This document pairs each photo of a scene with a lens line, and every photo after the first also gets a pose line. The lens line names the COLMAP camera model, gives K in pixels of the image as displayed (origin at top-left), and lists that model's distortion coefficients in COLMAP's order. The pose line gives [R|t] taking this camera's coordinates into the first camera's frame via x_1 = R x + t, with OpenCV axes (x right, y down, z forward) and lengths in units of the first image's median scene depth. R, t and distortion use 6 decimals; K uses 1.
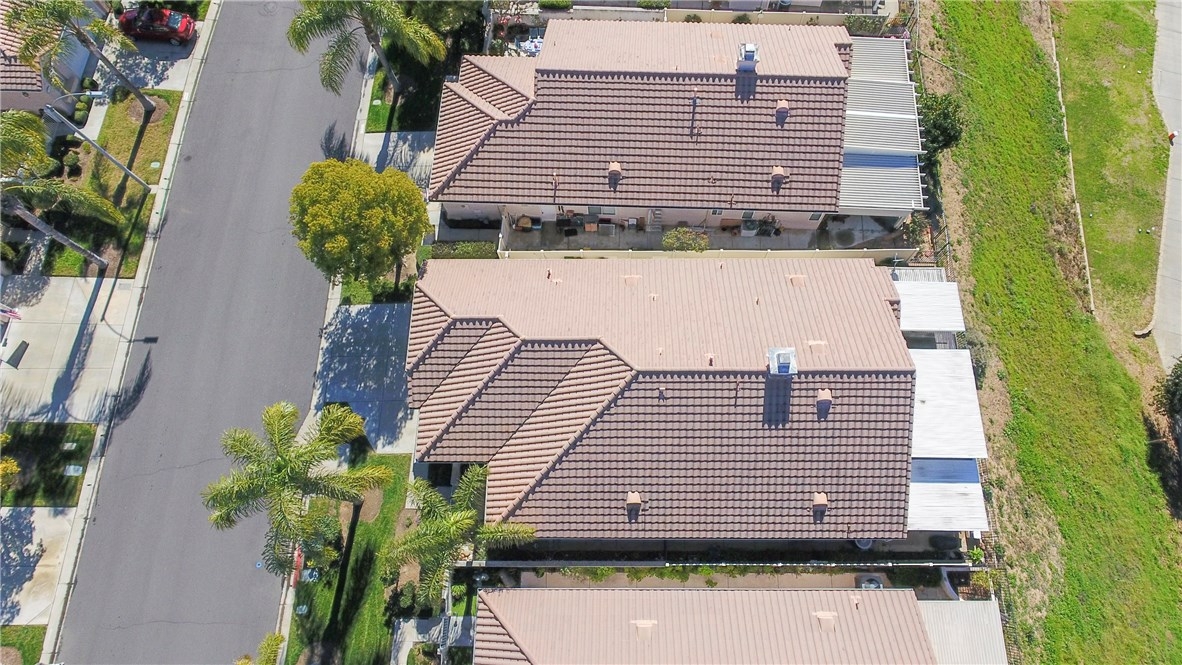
lens RADIAL K [[694.0, 0, 613.5], [0, 694.0, 332.4], [0, 0, 1]] dist [-0.001454, 0.003437]
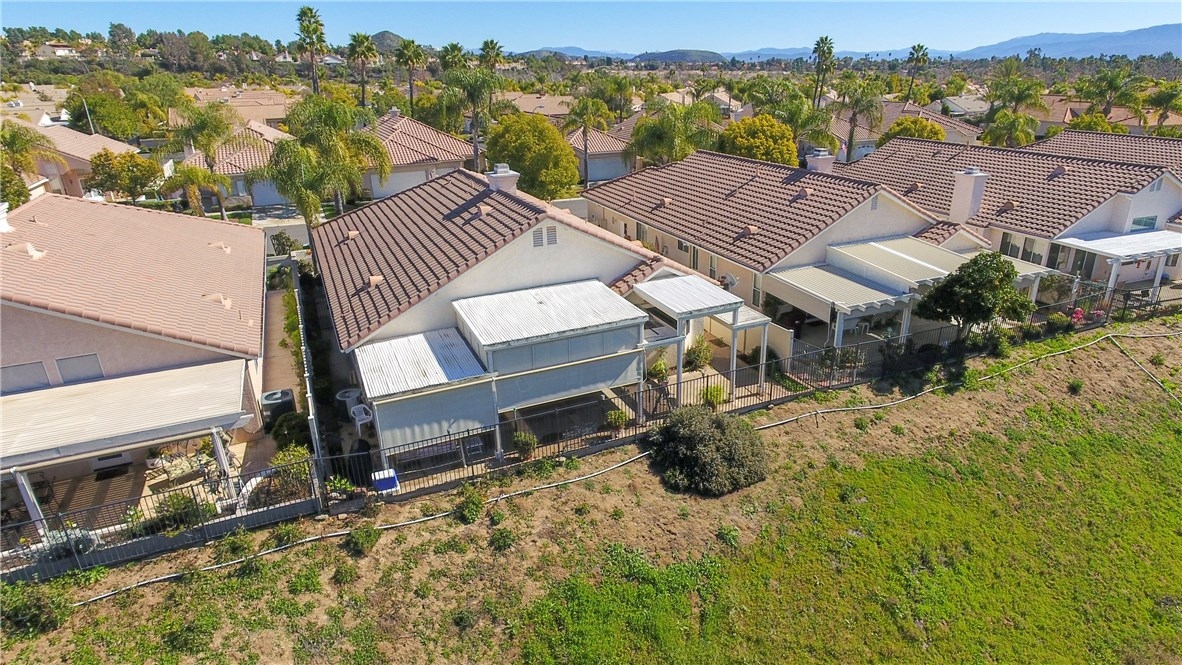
lens RADIAL K [[681.9, 0, 611.4], [0, 681.9, 331.0], [0, 0, 1]] dist [0.000694, -0.002562]
pose [[0.433507, 0.317041, -0.843538, 0.951931], [-0.846636, 0.463924, -0.260734, 0.206055], [0.308674, 0.827200, 0.469533, 0.656604]]
